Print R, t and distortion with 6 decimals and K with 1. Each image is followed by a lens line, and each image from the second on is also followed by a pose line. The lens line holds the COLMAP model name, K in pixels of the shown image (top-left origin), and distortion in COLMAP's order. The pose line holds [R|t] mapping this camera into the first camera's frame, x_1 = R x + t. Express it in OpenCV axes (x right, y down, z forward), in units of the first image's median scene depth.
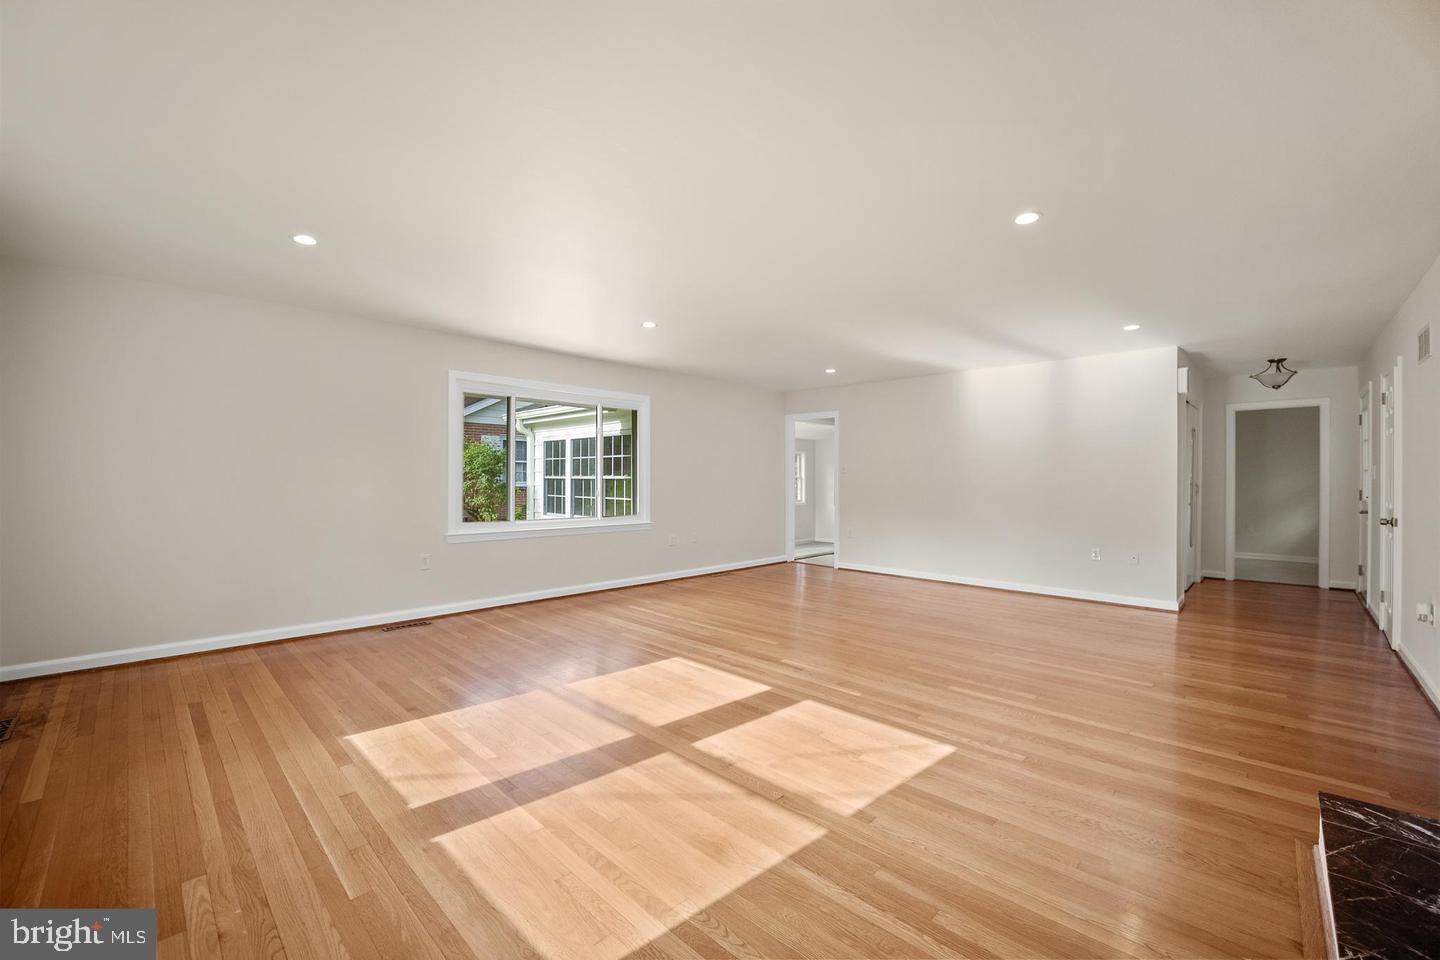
lens RADIAL K [[582.3, 0, 720.0], [0, 582.3, 480.0], [0, 0, 1]] dist [-0.022654, -0.000069]
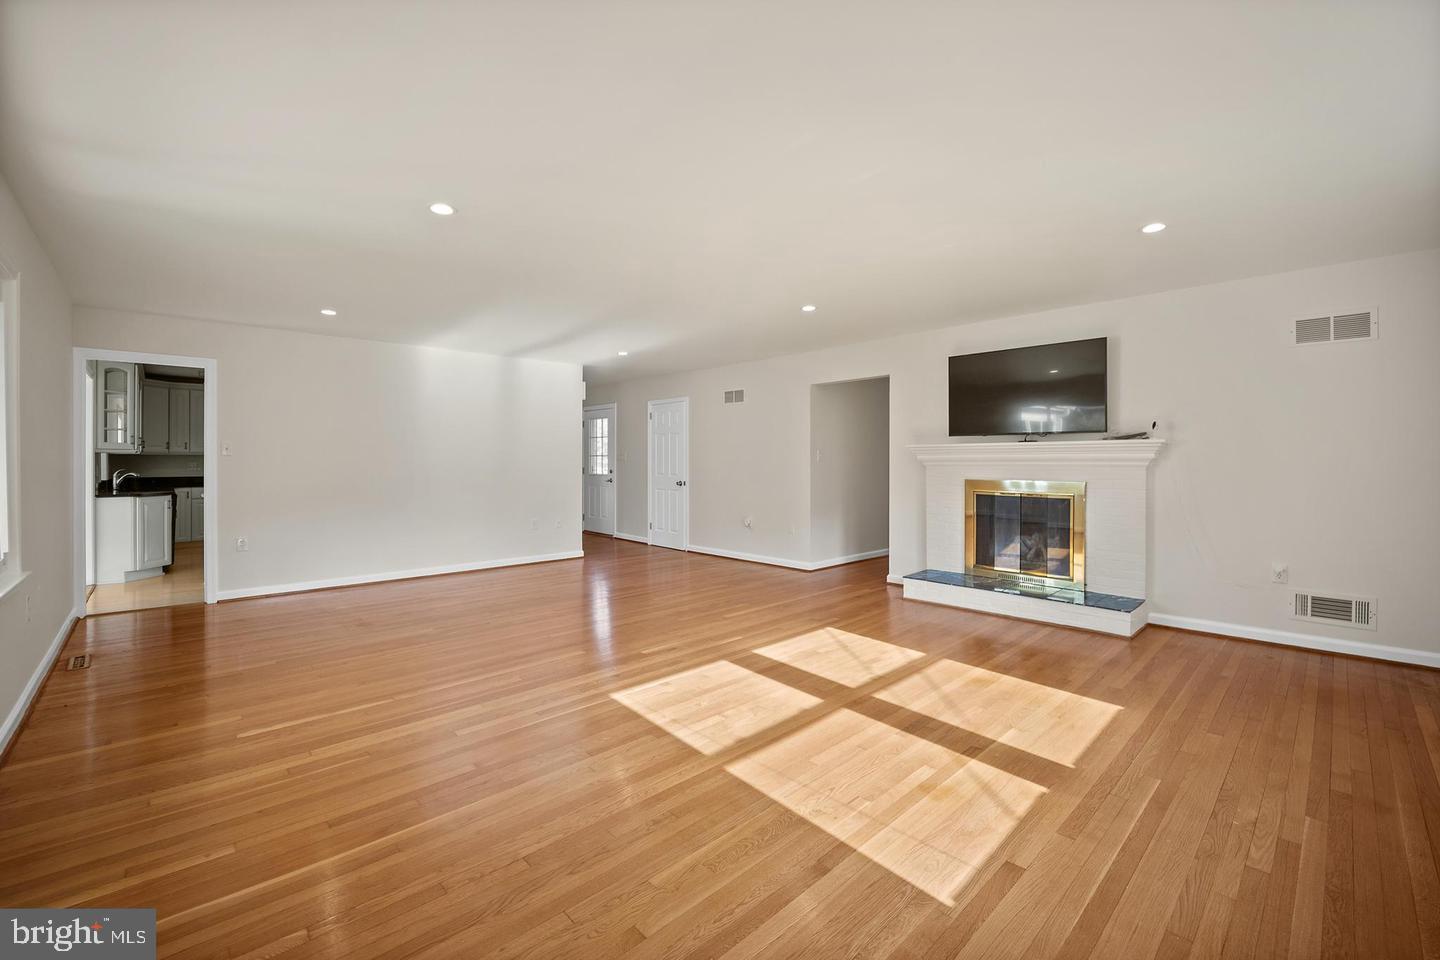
lens RADIAL K [[603.2, 0, 714.5], [0, 603.2, 462.5], [0, 0, 1]] dist [-0.024537, -0.000071]
pose [[0.047910, -0.006237, 0.998832, -1.294526], [0.005757, 0.999966, 0.005968, -0.012625], [-0.998835, 0.005464, 0.047944, 1.231978]]
